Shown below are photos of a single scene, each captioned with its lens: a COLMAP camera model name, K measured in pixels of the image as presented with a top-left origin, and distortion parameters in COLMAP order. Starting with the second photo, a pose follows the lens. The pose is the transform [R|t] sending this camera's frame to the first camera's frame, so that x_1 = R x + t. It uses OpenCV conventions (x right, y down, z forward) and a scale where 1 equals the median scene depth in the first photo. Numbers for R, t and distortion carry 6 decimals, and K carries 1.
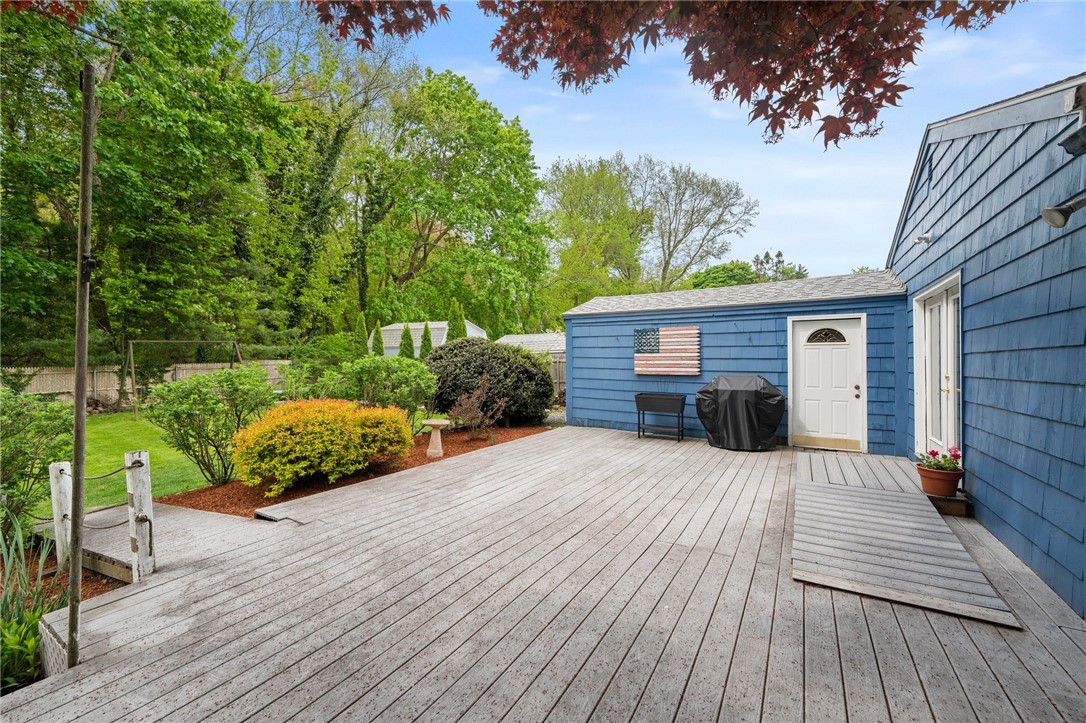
lens RADIAL K [[417.2, 0, 552.7], [0, 417.2, 364.1], [0, 0, 1]] dist [0.004046, 0.000364]
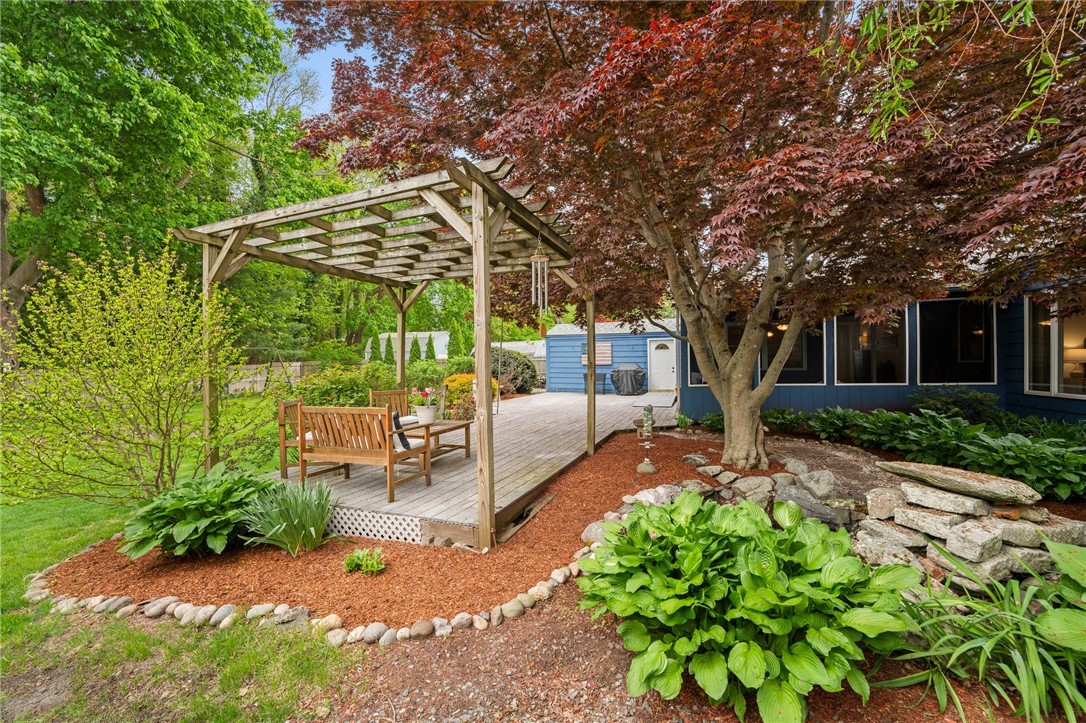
lens RADIAL K [[417.2, 0, 546.6], [0, 417.2, 361.8], [0, 0, 1]] dist [0.004046, 0.000364]
pose [[0.985766, -0.009250, 0.167870, -0.337127], [0.010915, 0.999900, -0.008996, 0.027033], [-0.167770, 0.010700, 0.985768, -1.048239]]
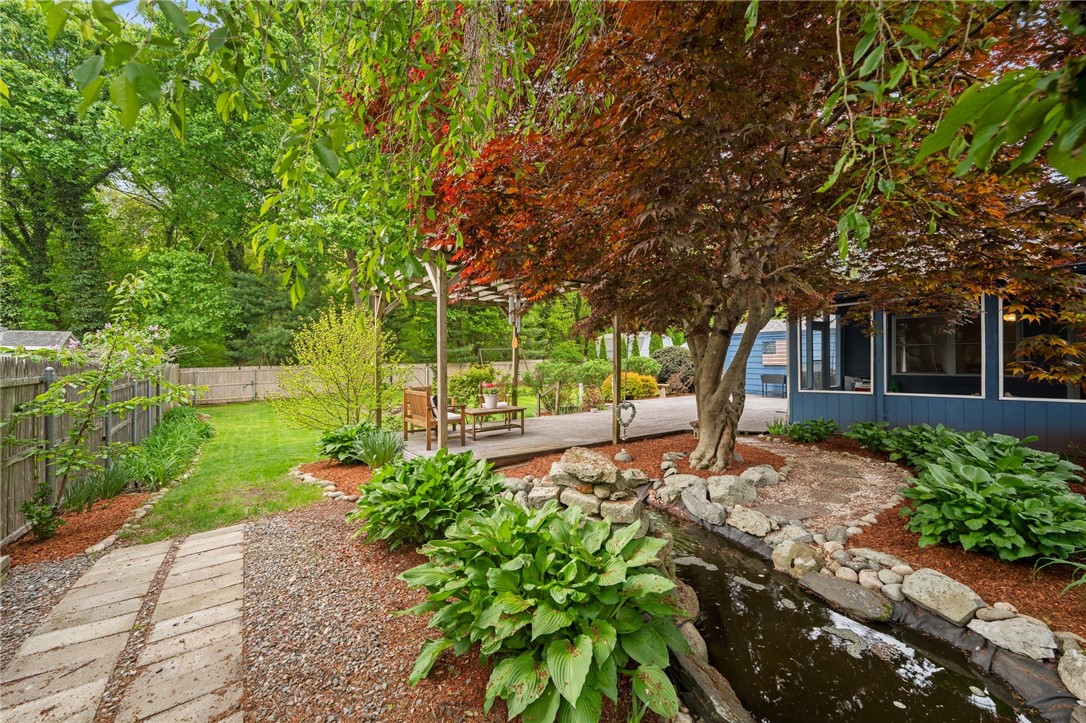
lens RADIAL K [[417.2, 0, 550.5], [0, 417.2, 360.6], [0, 0, 1]] dist [0.004046, 0.000364]
pose [[0.912573, -0.003133, -0.408903, 0.083182], [-0.000562, 0.999960, -0.008916, 0.022302], [0.408914, 0.008366, 0.912534, -1.162054]]
